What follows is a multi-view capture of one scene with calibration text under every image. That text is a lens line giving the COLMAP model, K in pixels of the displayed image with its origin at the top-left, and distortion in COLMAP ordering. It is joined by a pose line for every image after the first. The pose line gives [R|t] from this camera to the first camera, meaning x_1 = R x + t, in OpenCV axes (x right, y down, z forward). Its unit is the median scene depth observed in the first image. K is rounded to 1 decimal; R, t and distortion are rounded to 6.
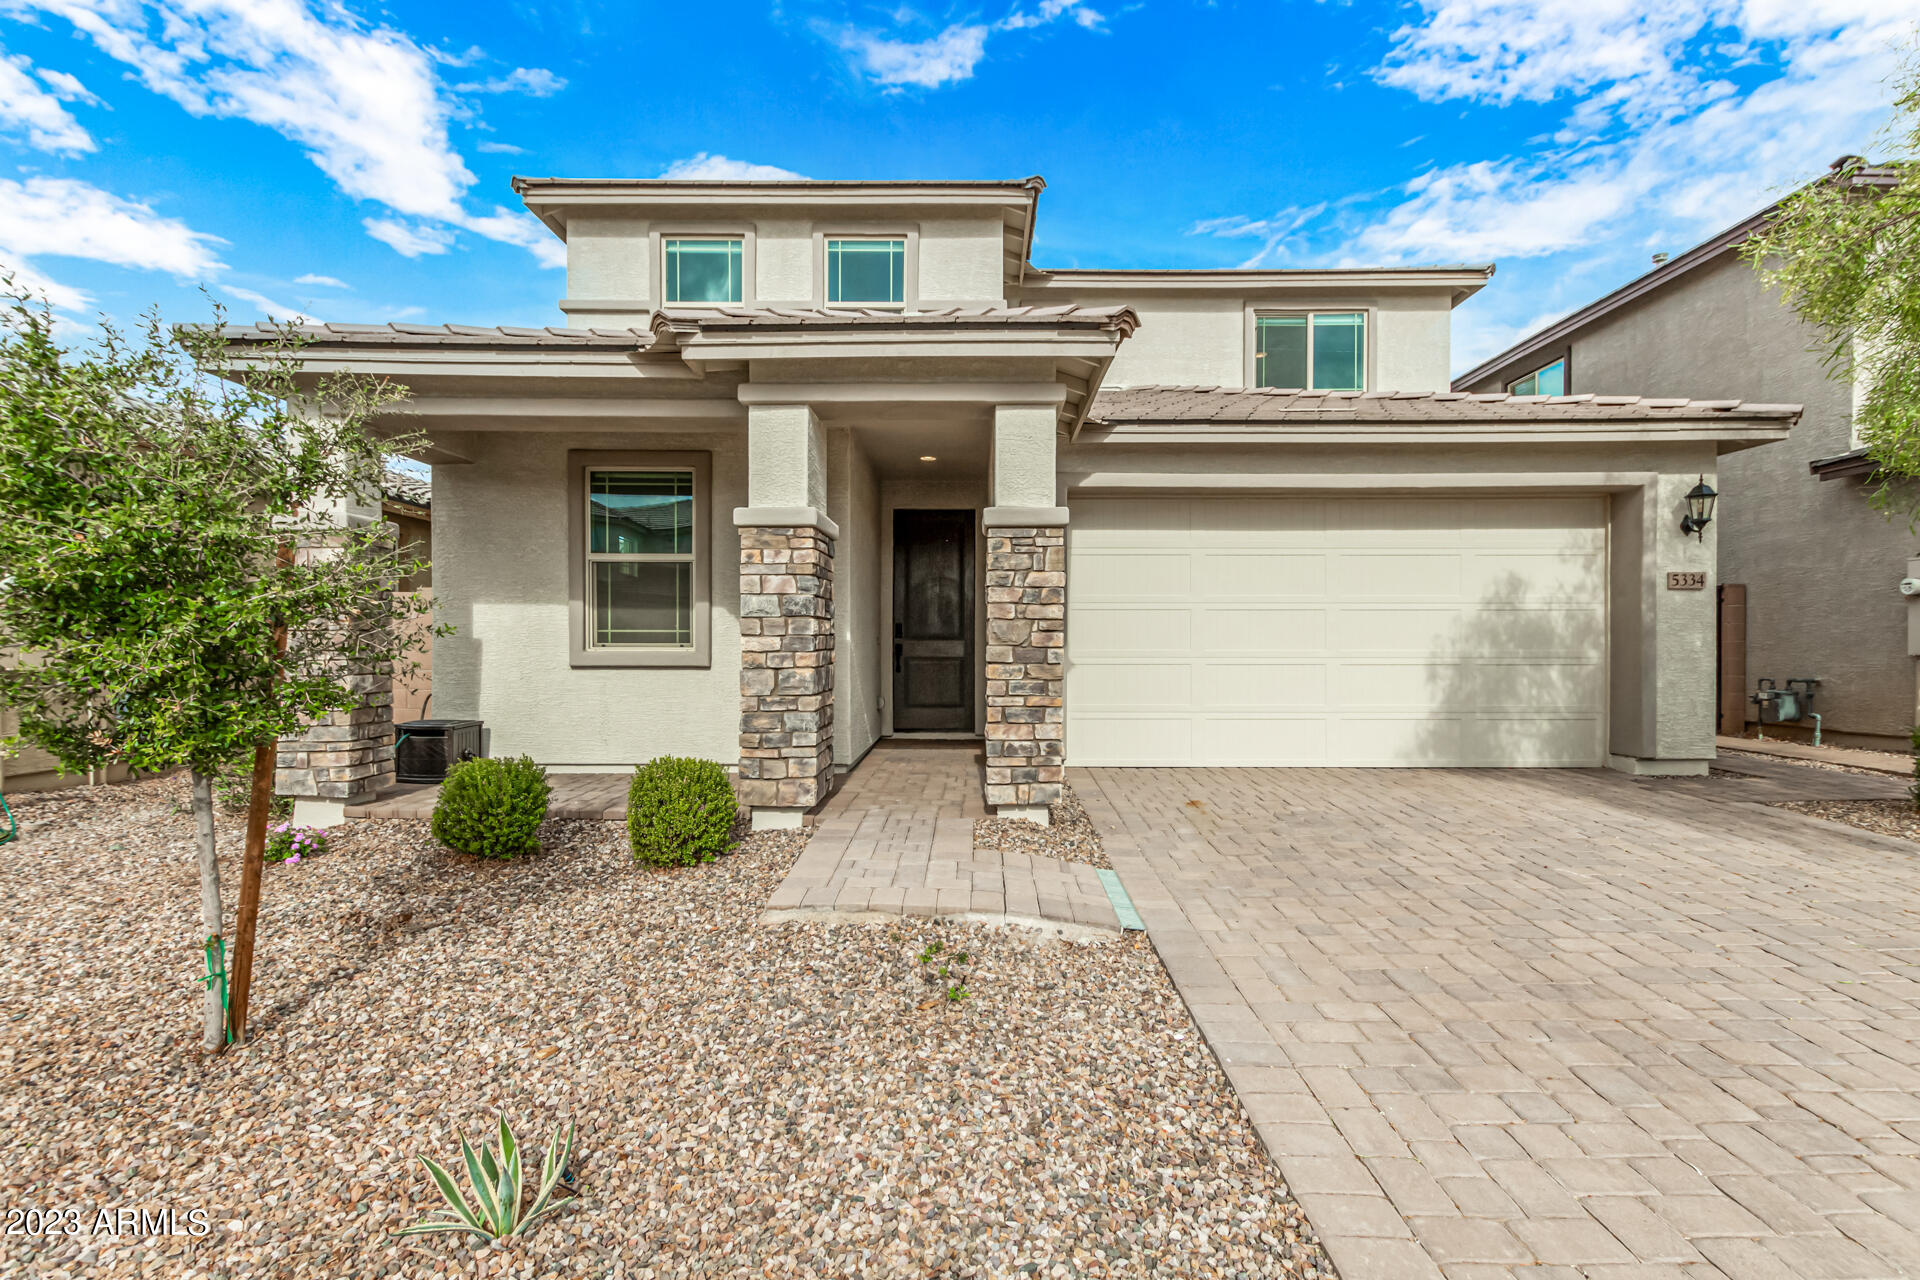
lens RADIAL K [[891.4, 0, 961.2], [0, 891.4, 647.5], [0, 0, 1]] dist [0.002891, 0.000348]
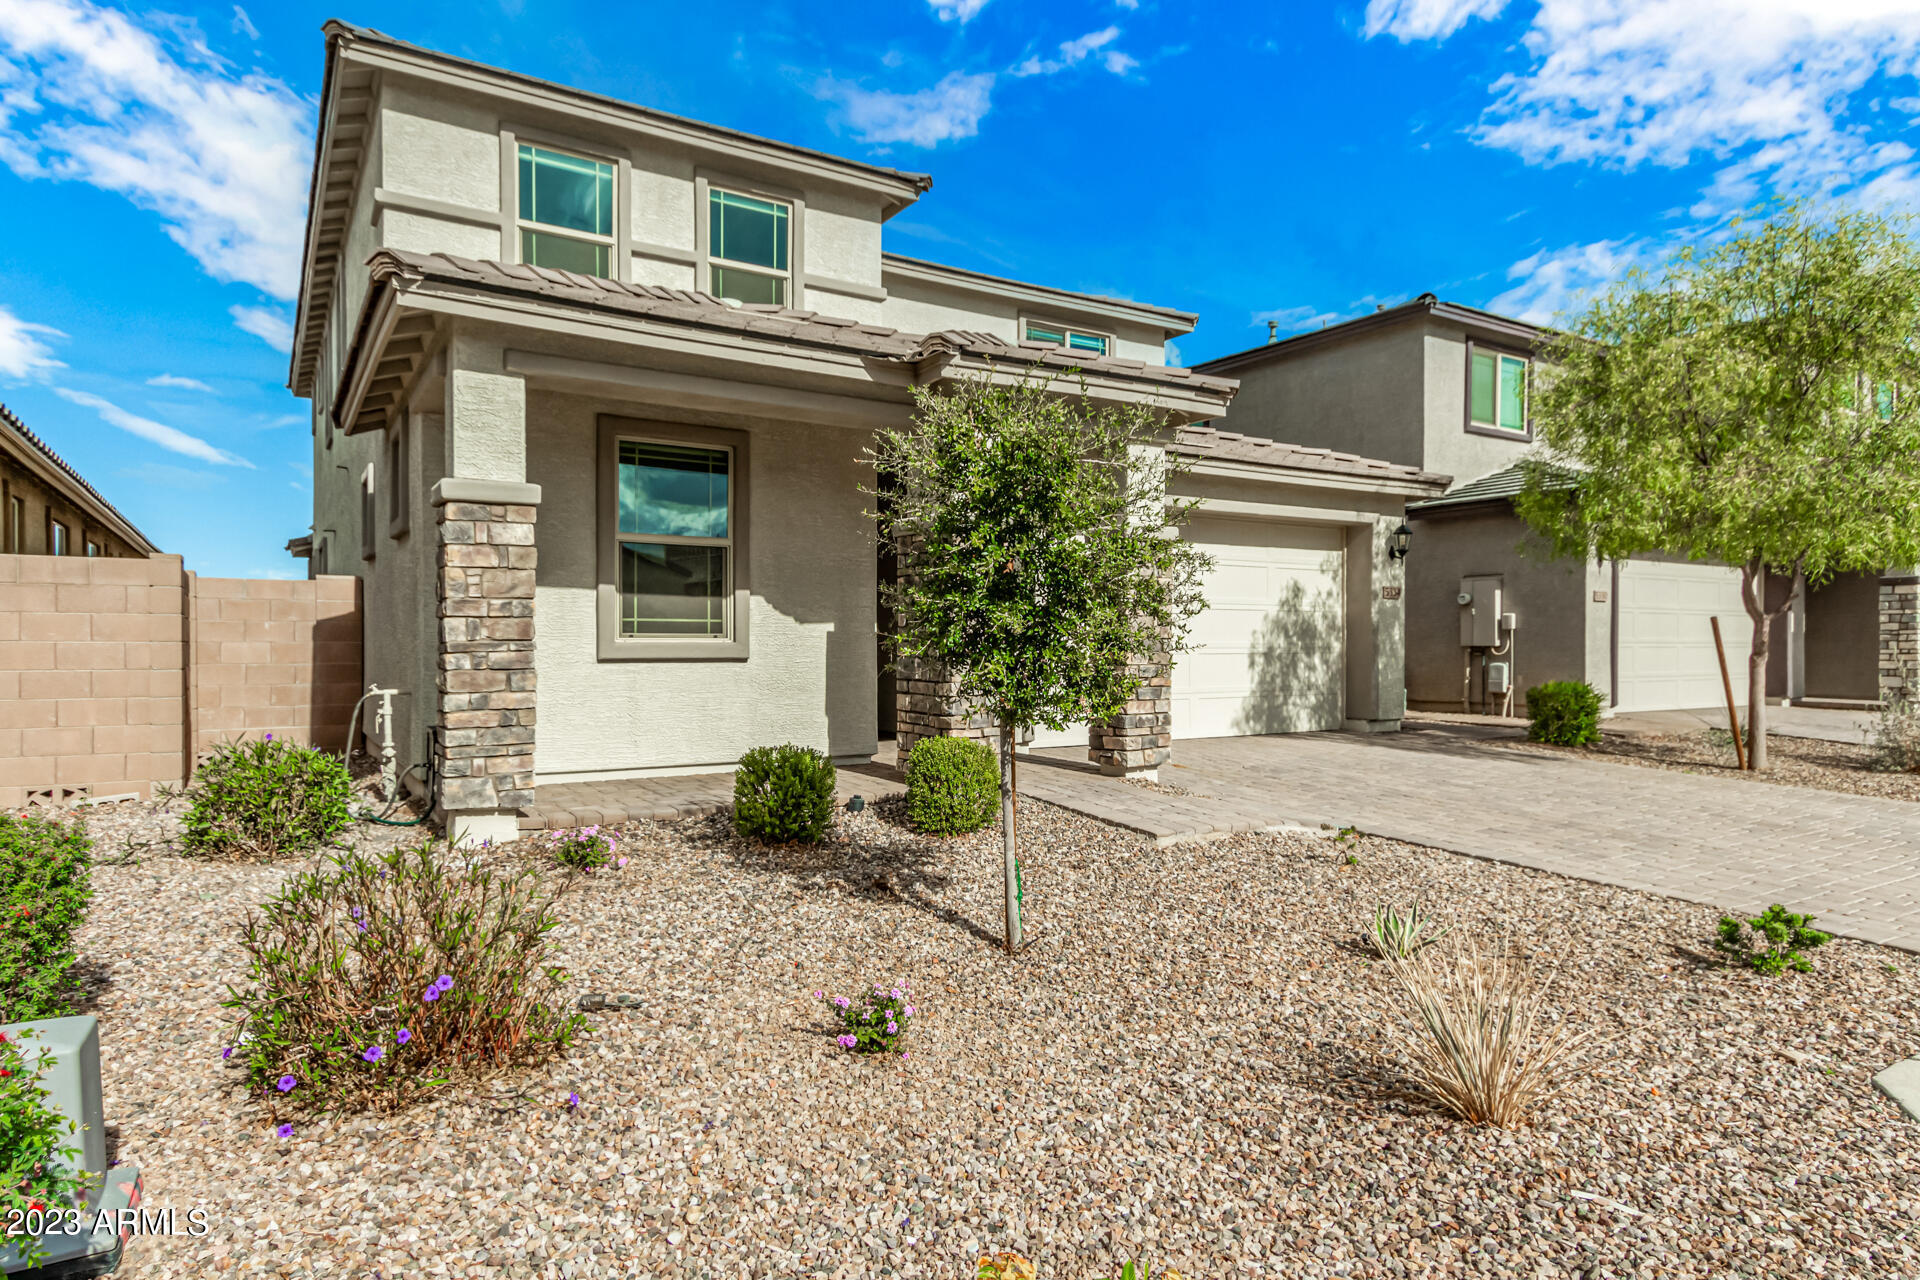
lens RADIAL K [[1120.4, 0, 960.0], [0, 1120.4, 640.0], [0, 0, 1]] dist [0.021253, 0.000431]
pose [[0.844664, 0.002094, 0.535292, -0.711561], [-0.000586, 0.999995, -0.002988, 0.004837], [-0.535296, 0.002210, 0.844661, -0.126168]]
